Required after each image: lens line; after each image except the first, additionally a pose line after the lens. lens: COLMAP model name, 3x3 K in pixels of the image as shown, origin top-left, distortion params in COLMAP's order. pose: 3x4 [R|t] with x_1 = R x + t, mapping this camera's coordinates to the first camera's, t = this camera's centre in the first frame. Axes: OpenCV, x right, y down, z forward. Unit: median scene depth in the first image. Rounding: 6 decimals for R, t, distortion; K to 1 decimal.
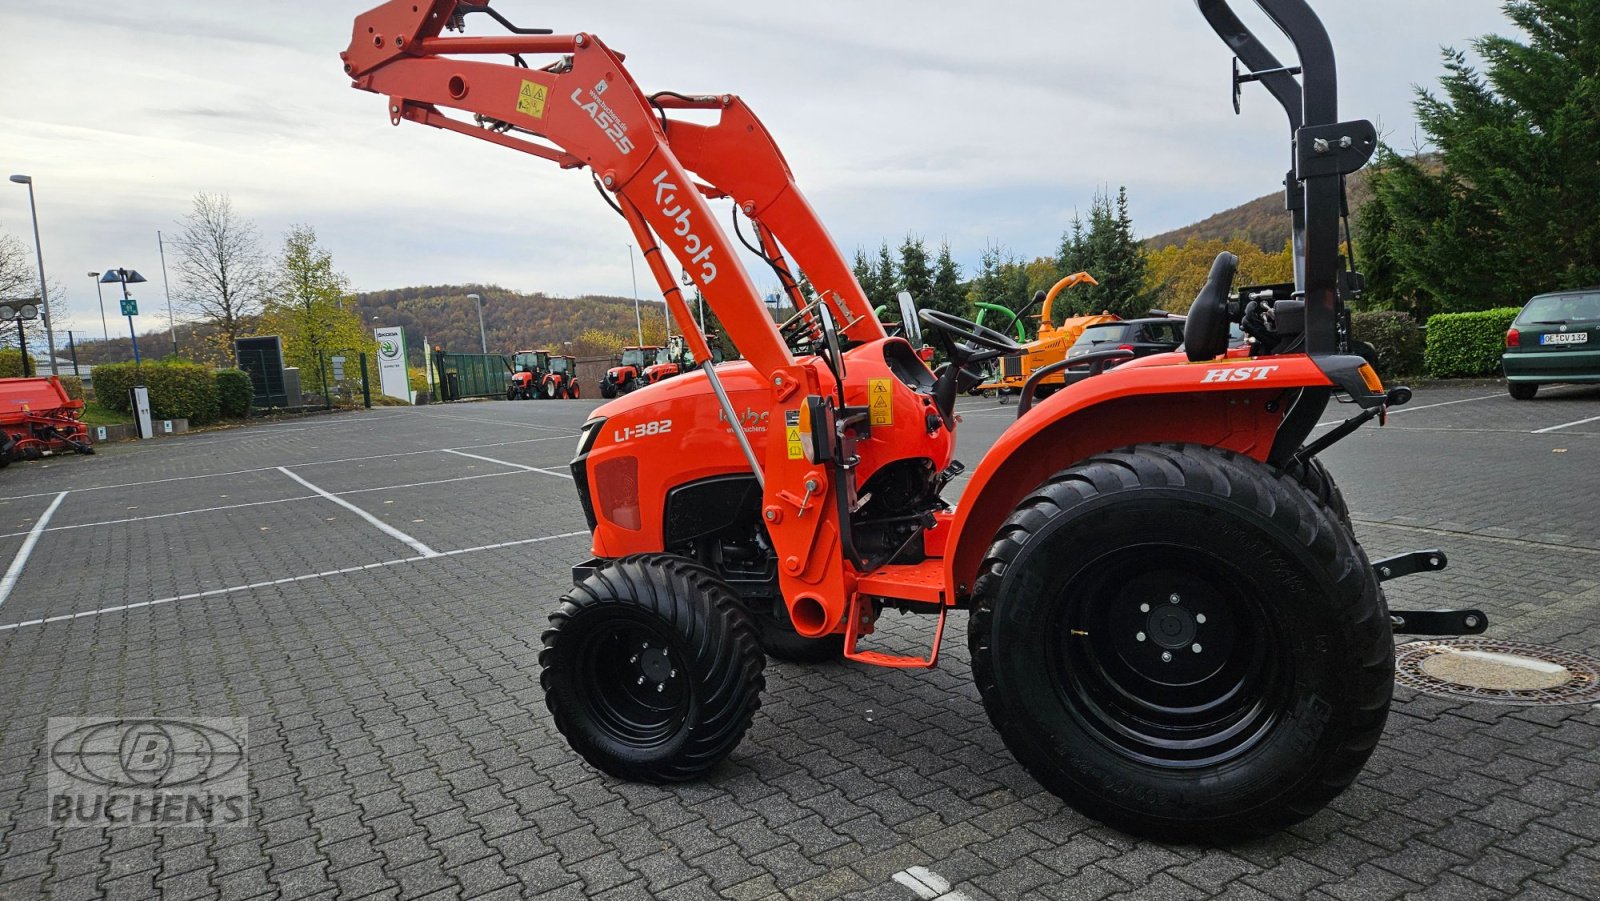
lens RADIAL K [[1093.5, 0, 808.8], [0, 1093.5, 451.0], [0, 0, 1]] dist [0.100896, -0.095627]
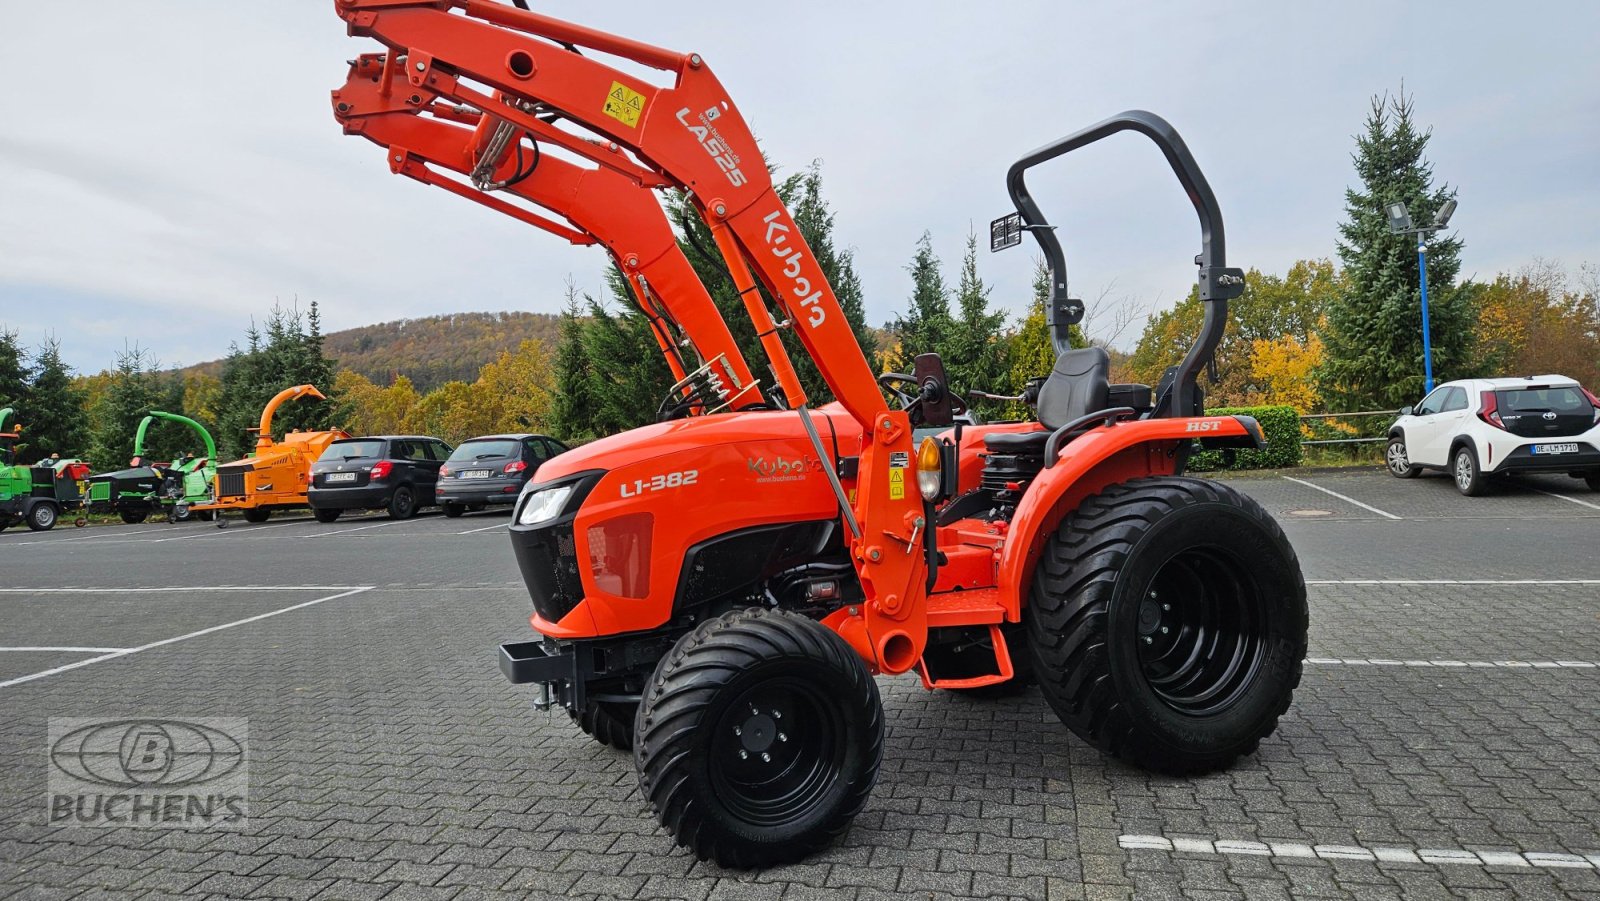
lens RADIAL K [[1093.5, 0, 808.8], [0, 1093.5, 451.0], [0, 0, 1]] dist [0.100896, -0.095627]
pose [[0.683377, 0.028400, 0.729513, -0.774255], [0.061476, 0.993456, -0.096263, 0.053141], [-0.727473, 0.110631, 0.677159, 0.314045]]
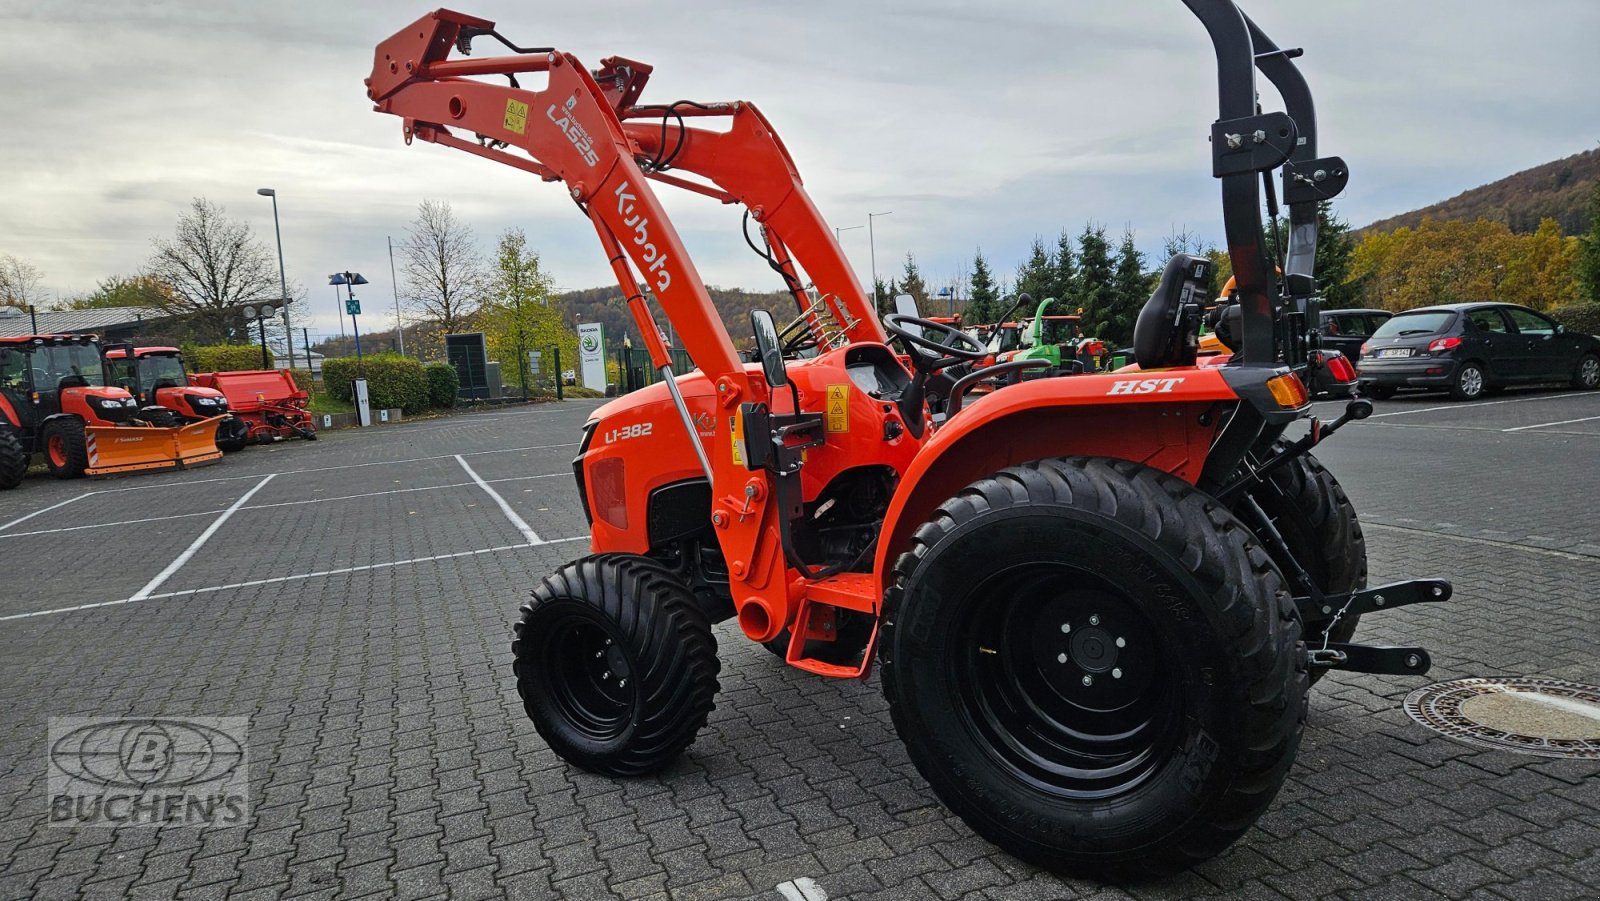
lens RADIAL K [[1098.1, 0, 806.2], [0, 1098.1, 449.8], [0, 0, 1]] dist [0.102040, -0.097742]
pose [[0.982666, 0.016988, -0.184604, 0.216042], [-0.016000, 0.999849, 0.006841, -0.013144], [0.184693, -0.003769, 0.982789, 0.013926]]
